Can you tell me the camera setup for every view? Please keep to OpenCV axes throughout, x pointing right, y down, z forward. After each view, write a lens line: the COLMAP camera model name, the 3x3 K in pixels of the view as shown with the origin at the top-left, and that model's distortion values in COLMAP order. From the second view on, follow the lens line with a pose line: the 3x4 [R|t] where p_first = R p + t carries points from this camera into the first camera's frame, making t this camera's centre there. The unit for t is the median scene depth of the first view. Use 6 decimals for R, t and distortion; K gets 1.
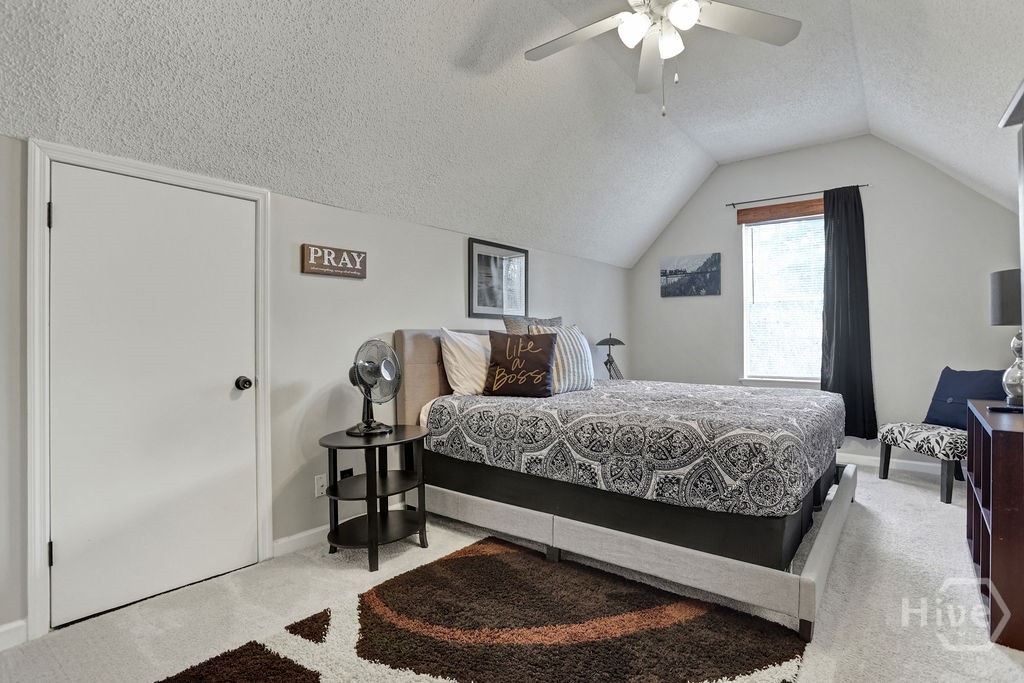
lens RADIAL K [[511.4, 0, 507.5], [0, 511.4, 342.1], [0, 0, 1]] dist [-0.069512, 0.026845]
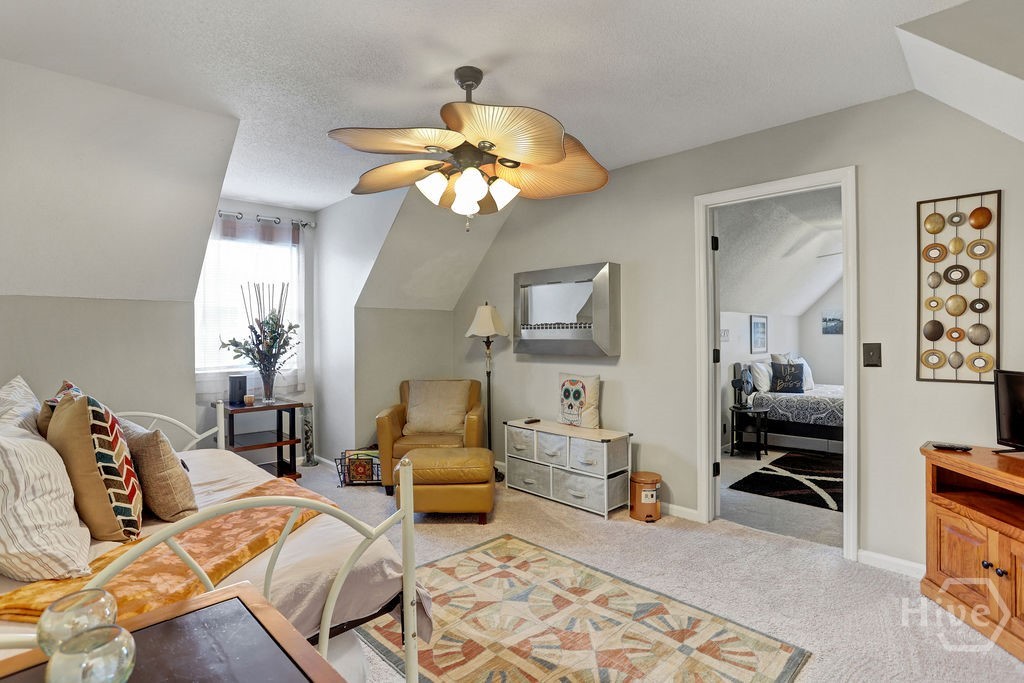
lens RADIAL K [[511.4, 0, 507.5], [0, 511.4, 342.1], [0, 0, 1]] dist [-0.069512, 0.026845]
pose [[0.995694, 0.002851, -0.092658, -0.966452], [-0.001814, 0.999935, 0.011272, -0.130811], [0.092684, -0.011055, 0.995634, -1.231238]]
